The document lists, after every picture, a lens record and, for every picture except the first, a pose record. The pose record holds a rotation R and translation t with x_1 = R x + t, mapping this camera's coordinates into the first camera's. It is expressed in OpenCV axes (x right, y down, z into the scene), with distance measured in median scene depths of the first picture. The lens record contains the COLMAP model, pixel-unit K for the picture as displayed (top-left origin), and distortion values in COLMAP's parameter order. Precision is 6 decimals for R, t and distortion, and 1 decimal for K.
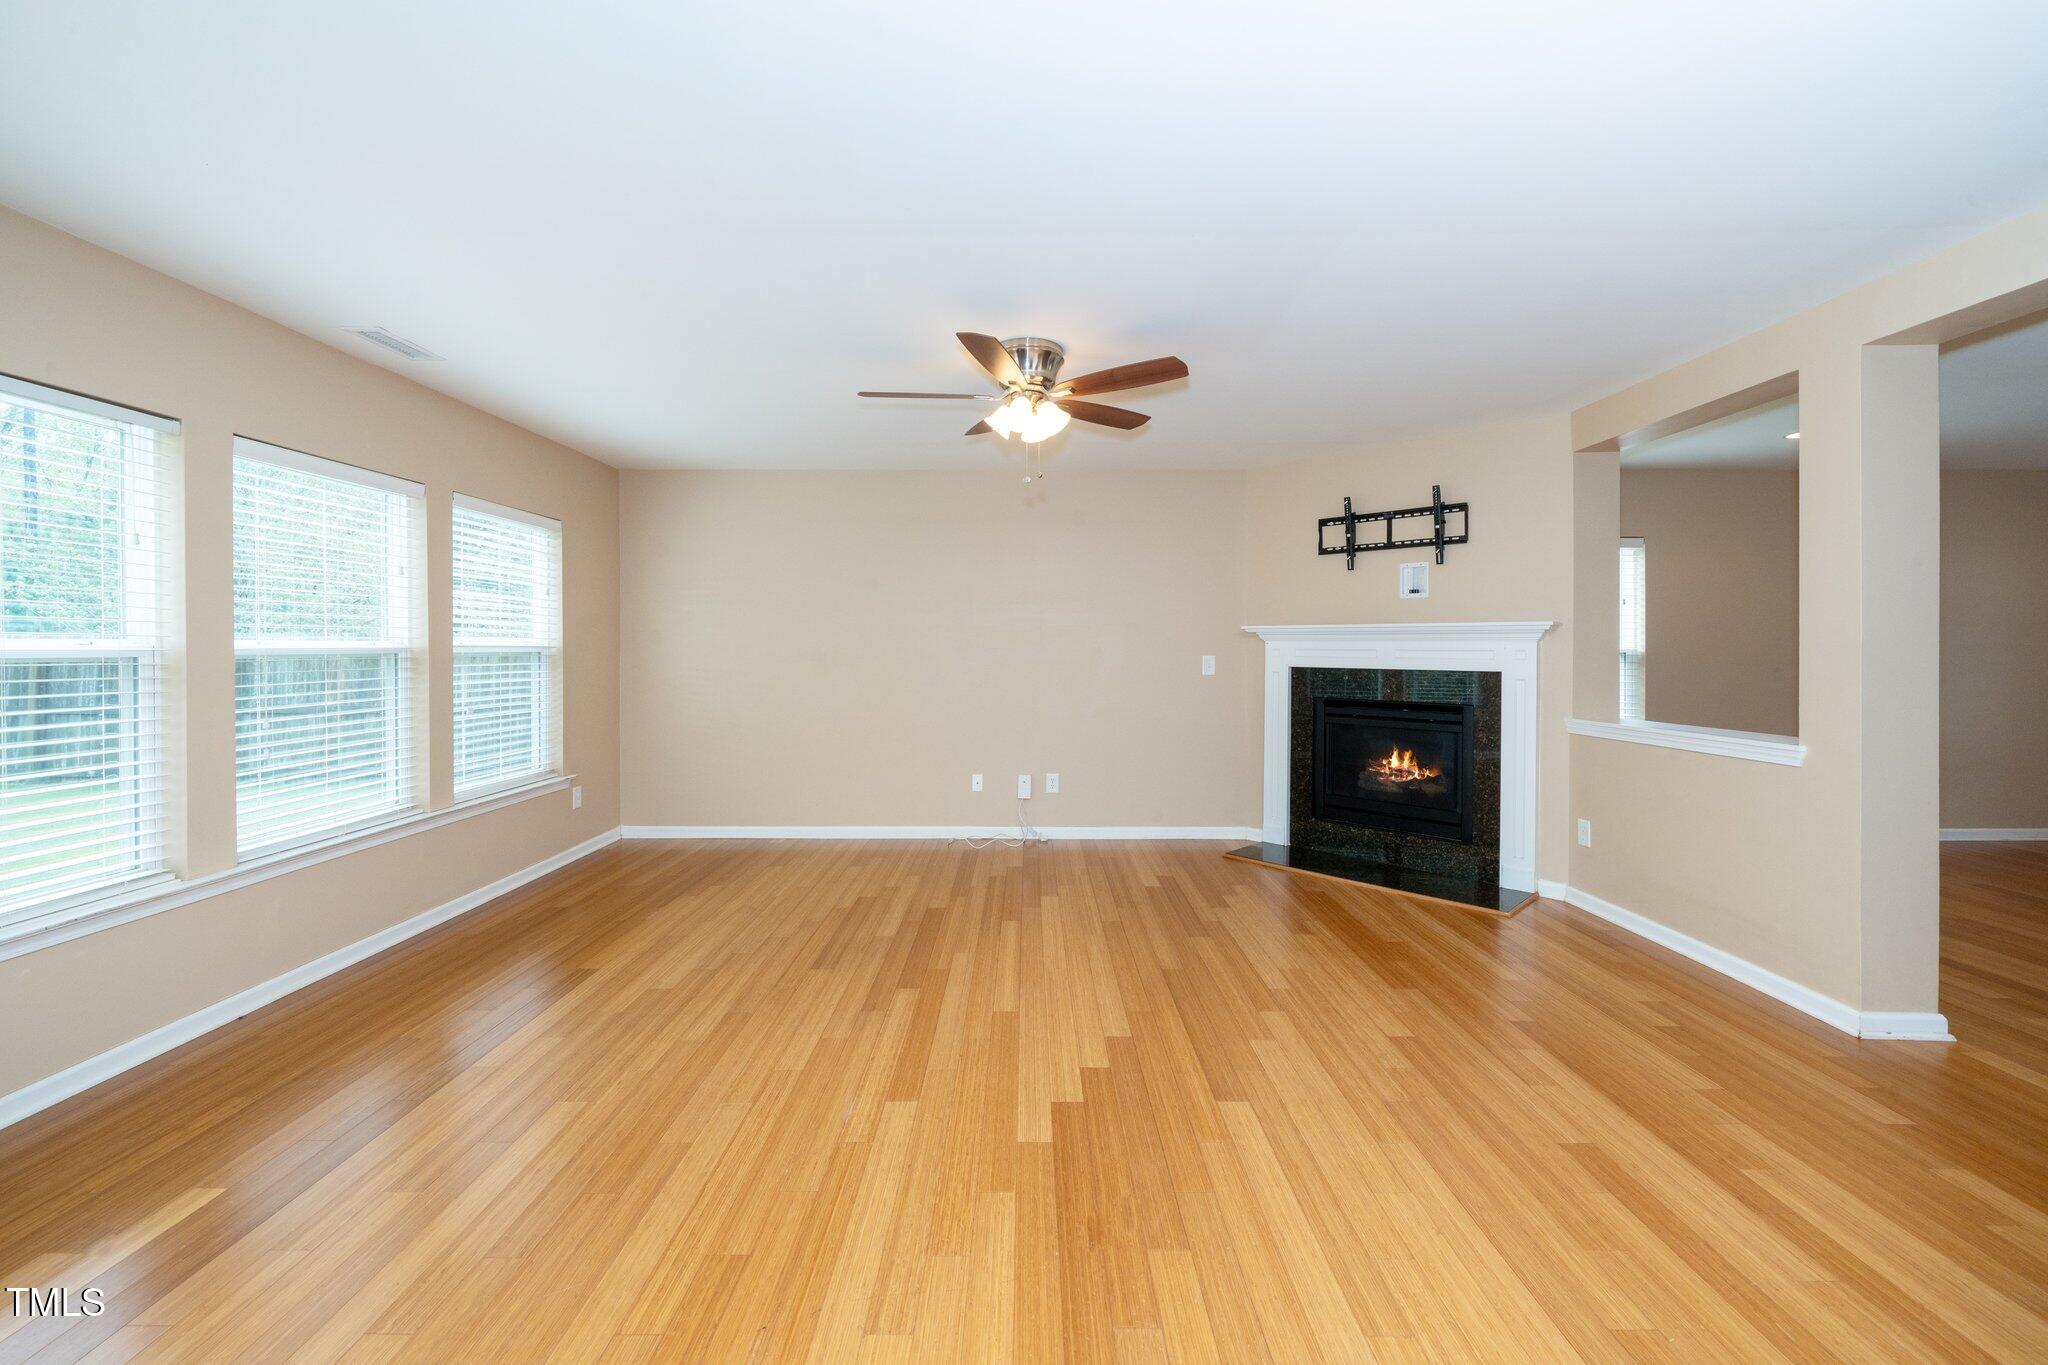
lens RADIAL K [[844.8, 0, 1013.1], [0, 844.8, 639.4], [0, 0, 1]] dist [-0.003154, -0.000108]
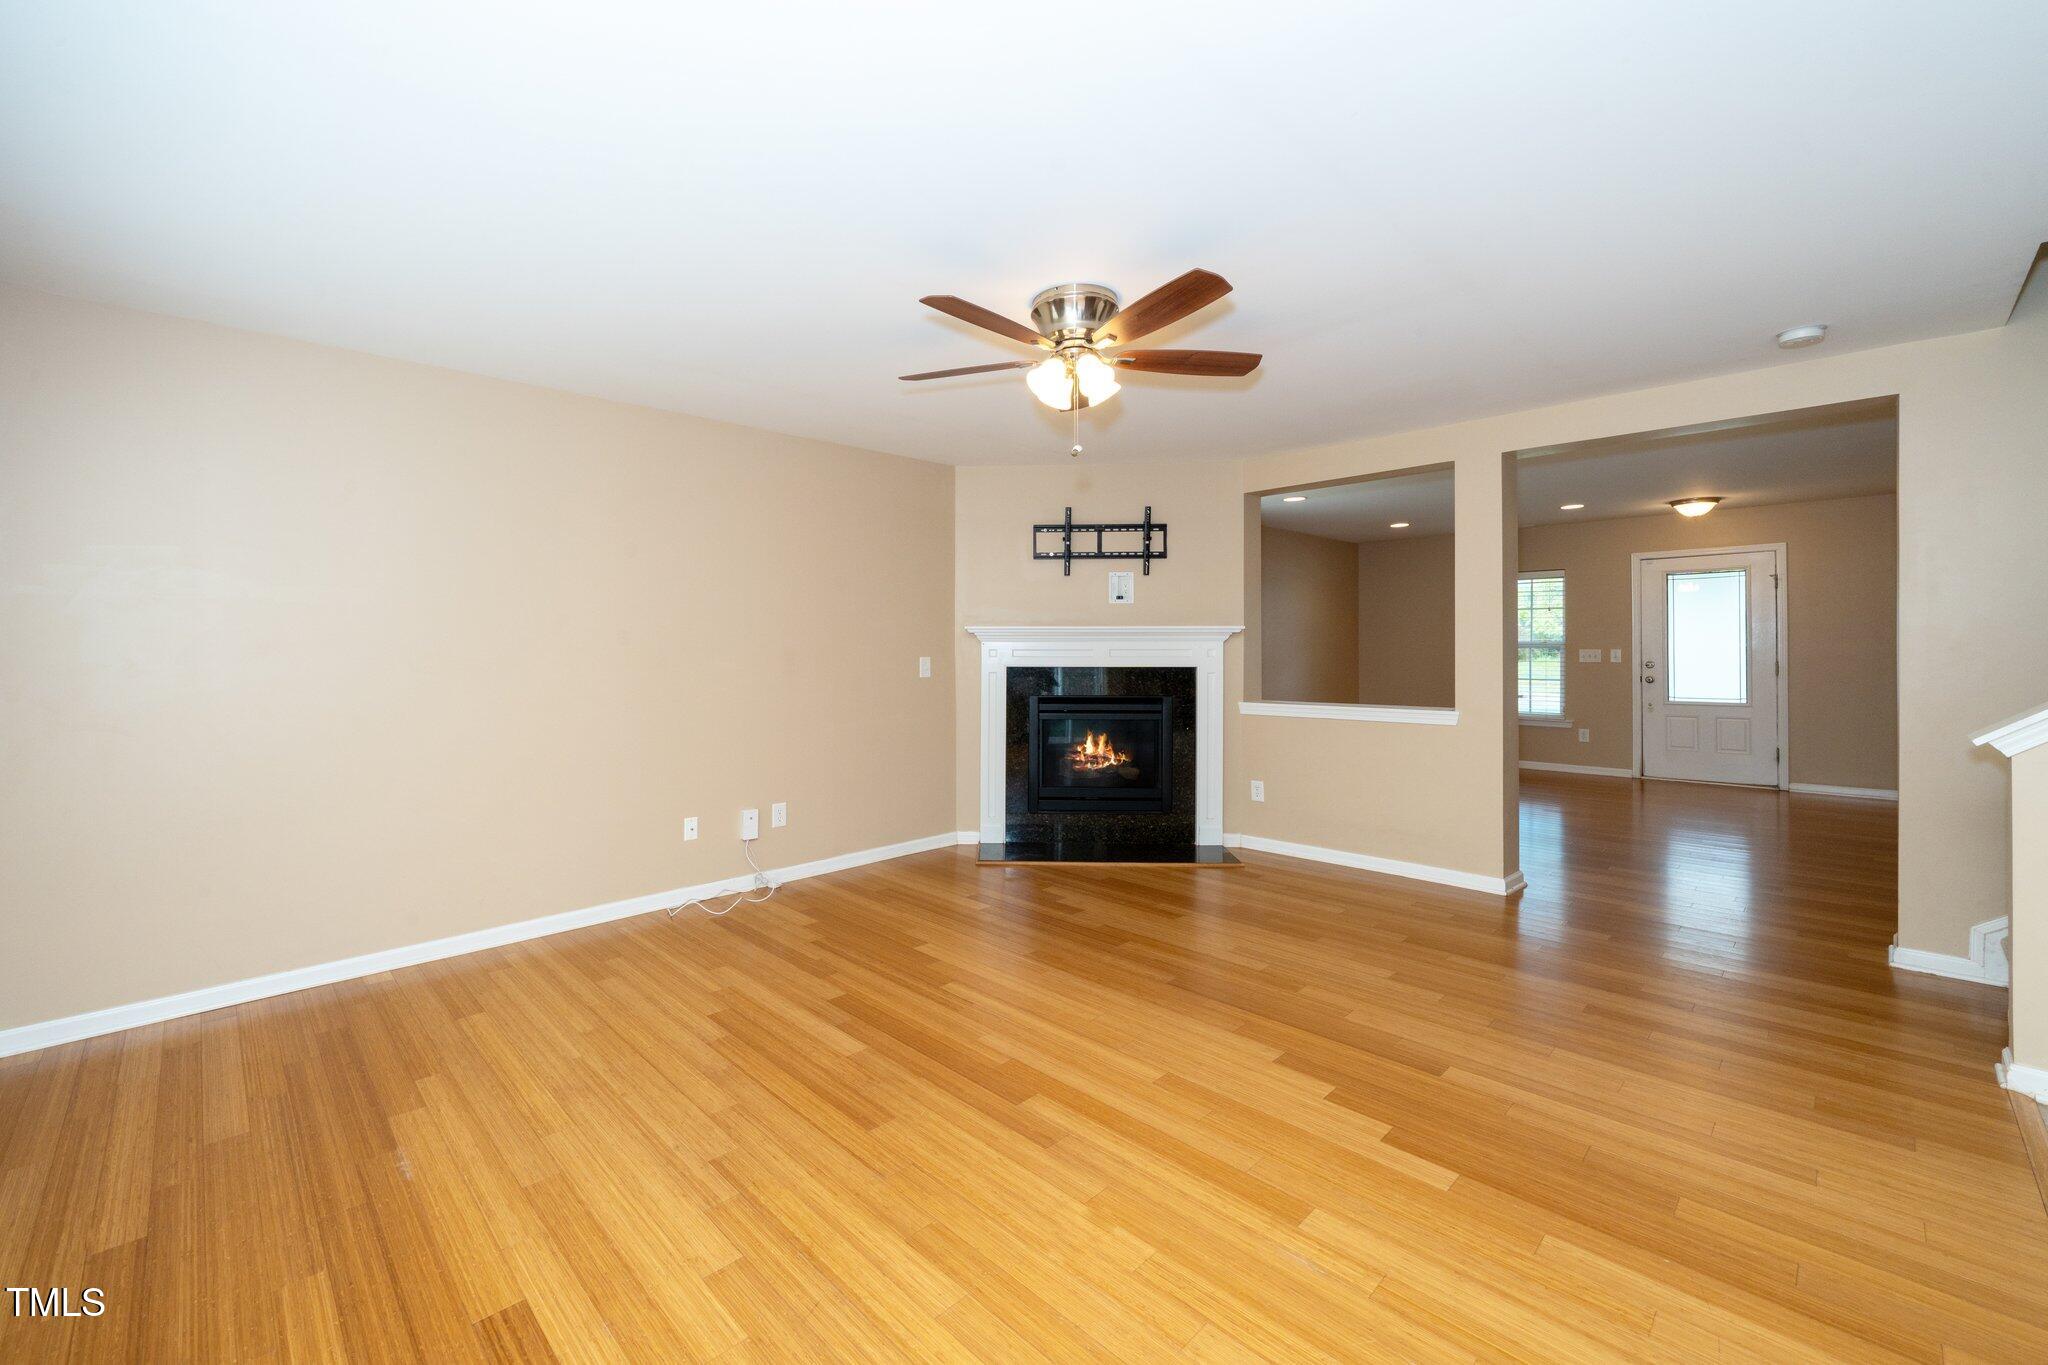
lens RADIAL K [[844.8, 0, 1011.8], [0, 844.8, 645.3], [0, 0, 1]] dist [-0.003154, -0.000108]
pose [[0.714088, -0.004459, 0.700041, -0.434655], [-0.002052, 0.999962, 0.008463, -0.002409], [-0.700053, -0.007480, 0.714052, 0.304769]]
